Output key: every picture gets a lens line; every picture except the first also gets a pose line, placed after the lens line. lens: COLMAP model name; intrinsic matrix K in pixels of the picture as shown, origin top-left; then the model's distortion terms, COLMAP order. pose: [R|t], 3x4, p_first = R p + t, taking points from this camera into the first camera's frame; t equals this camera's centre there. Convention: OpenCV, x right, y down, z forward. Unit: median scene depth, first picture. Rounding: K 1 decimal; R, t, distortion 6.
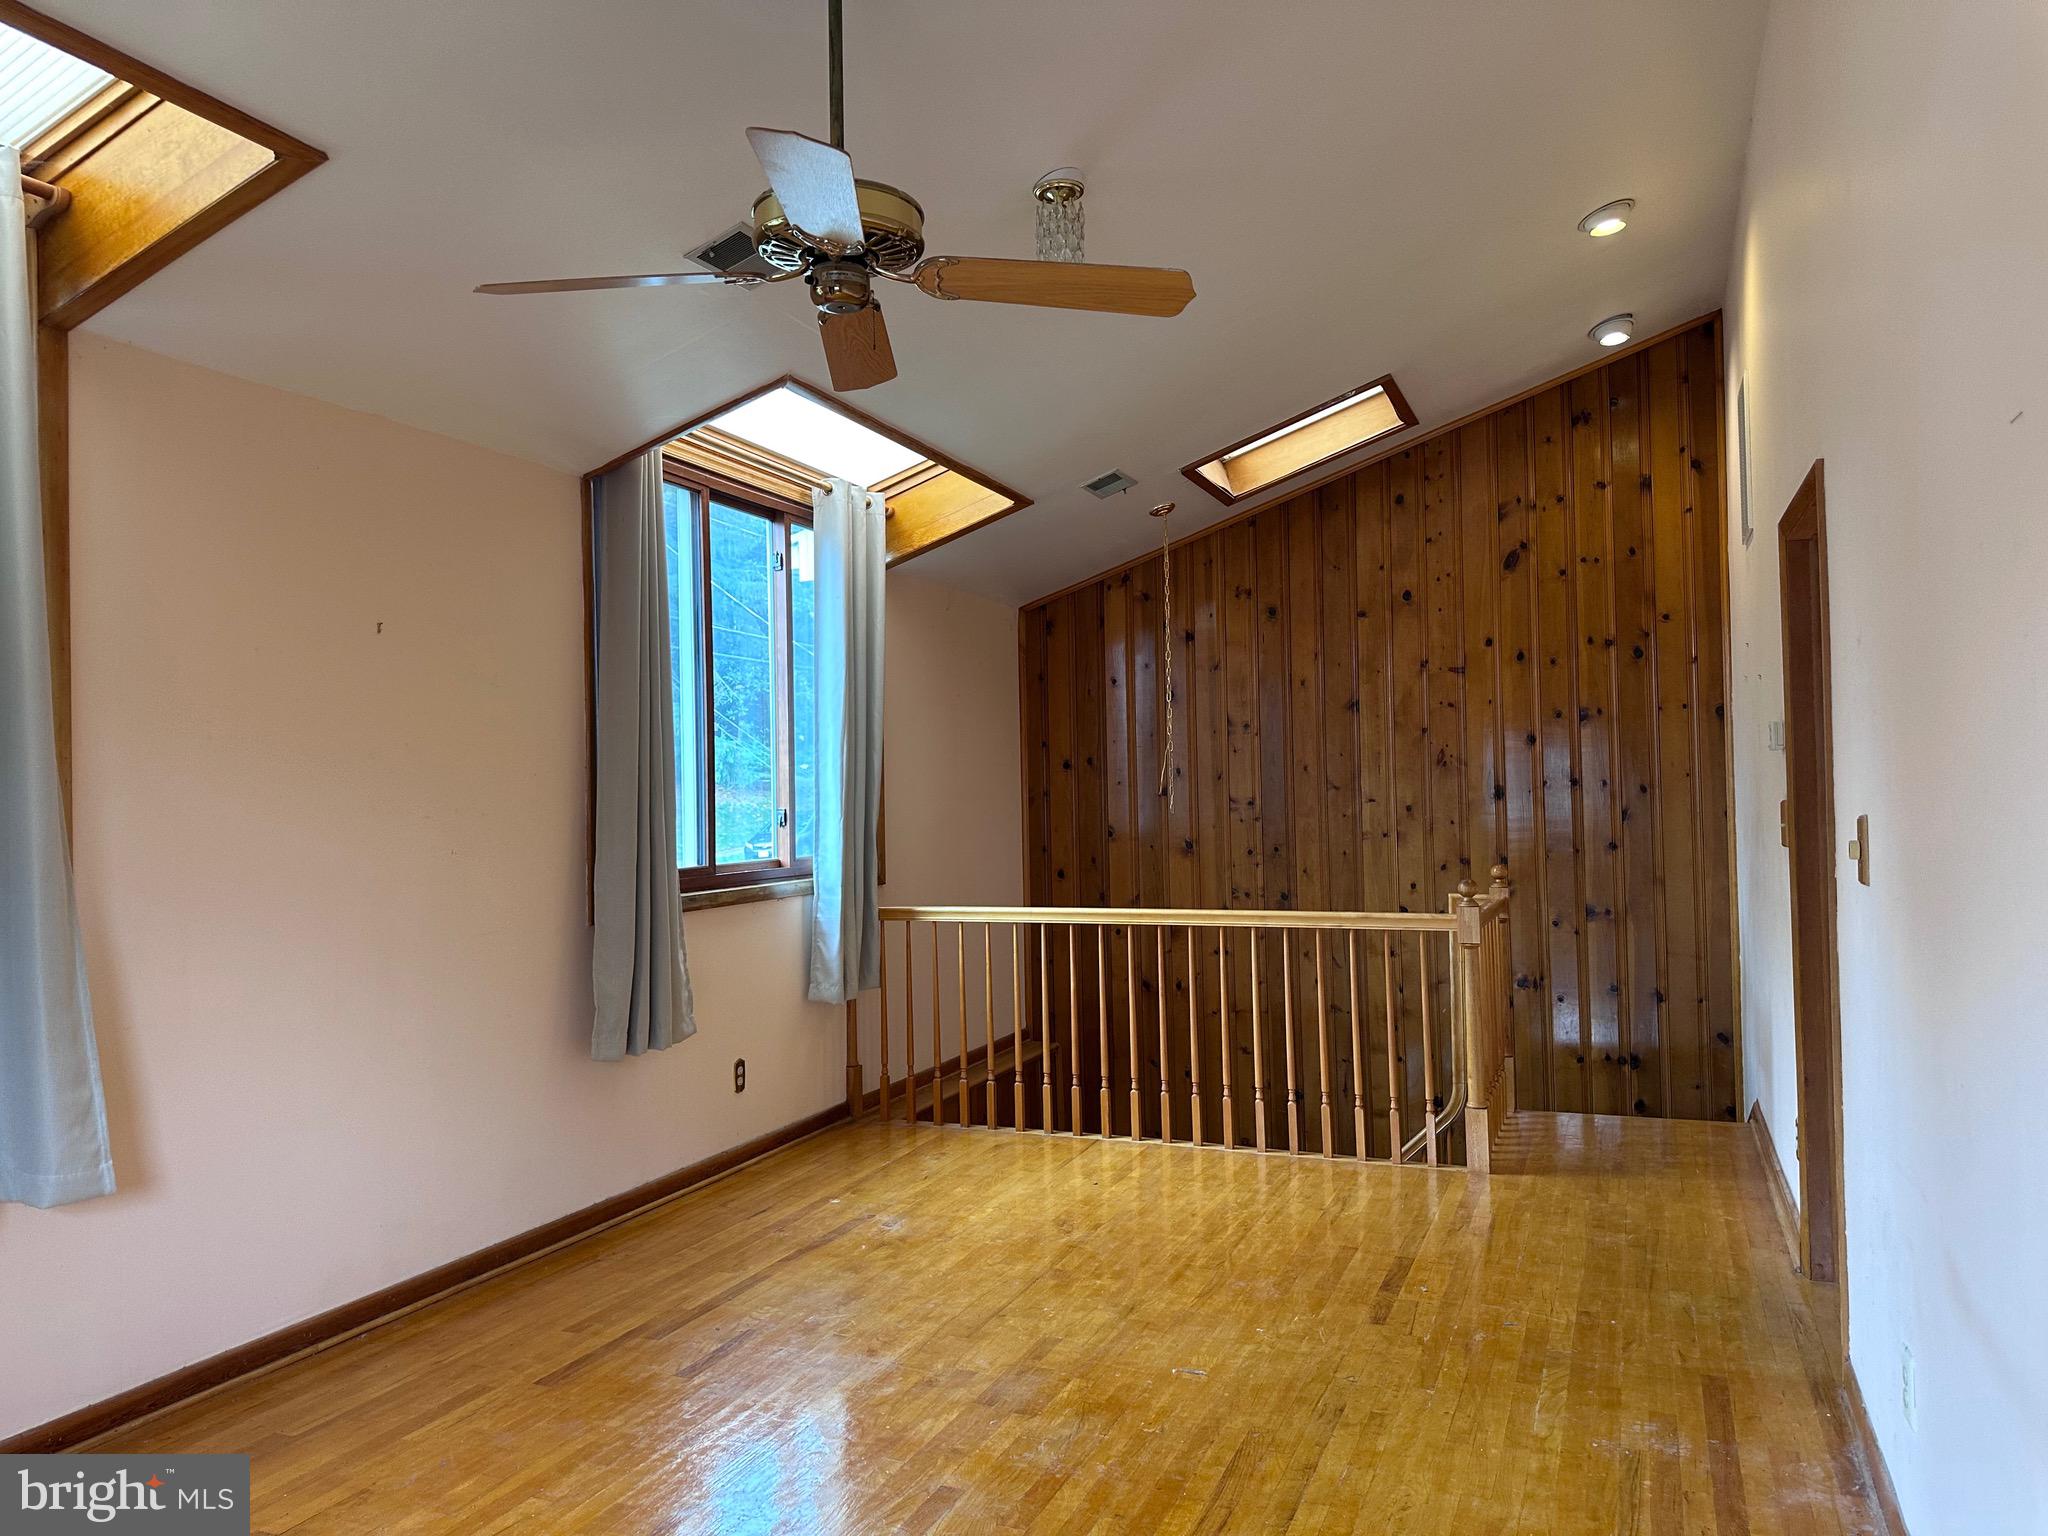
lens RADIAL K [[1469.3, 0, 1027.6], [0, 1469.3, 742.0], [0, 0, 1]] dist [0.074594, -0.082455]
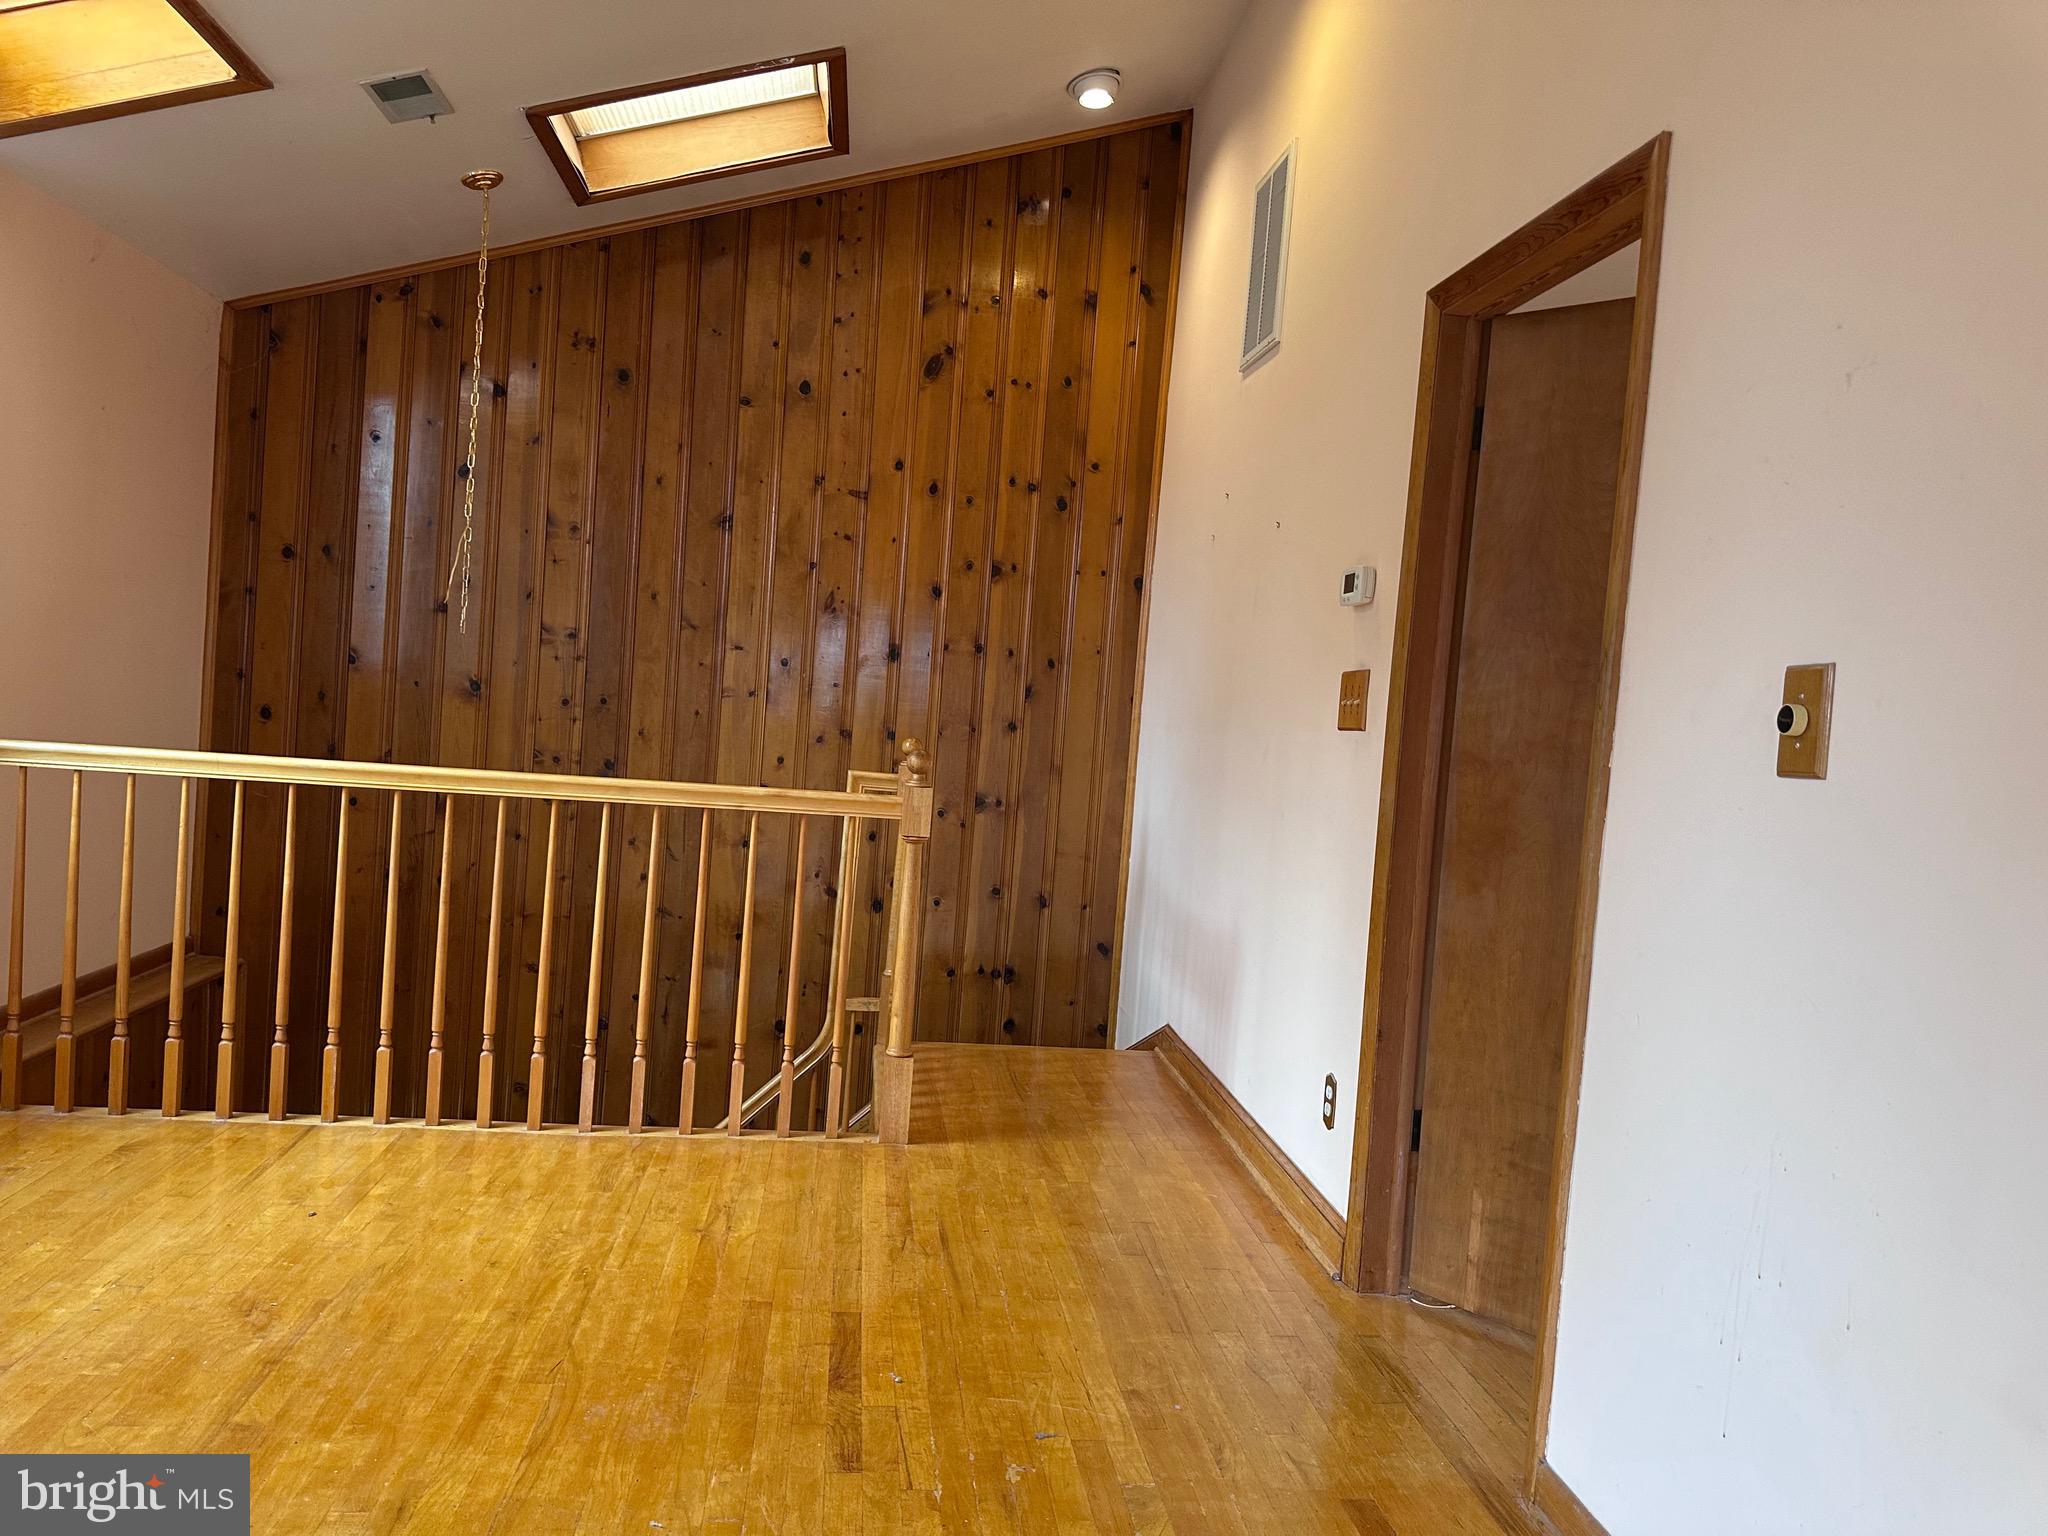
lens RADIAL K [[1469.3, 0, 1047.3], [0, 1469.3, 768.1], [0, 0, 1]] dist [0.074594, -0.082455]
pose [[0.866551, 0.062895, 0.495109, -0.007082], [-0.110940, 0.991483, 0.068219, 0.048330], [-0.486601, -0.114043, 0.866148, 0.367705]]
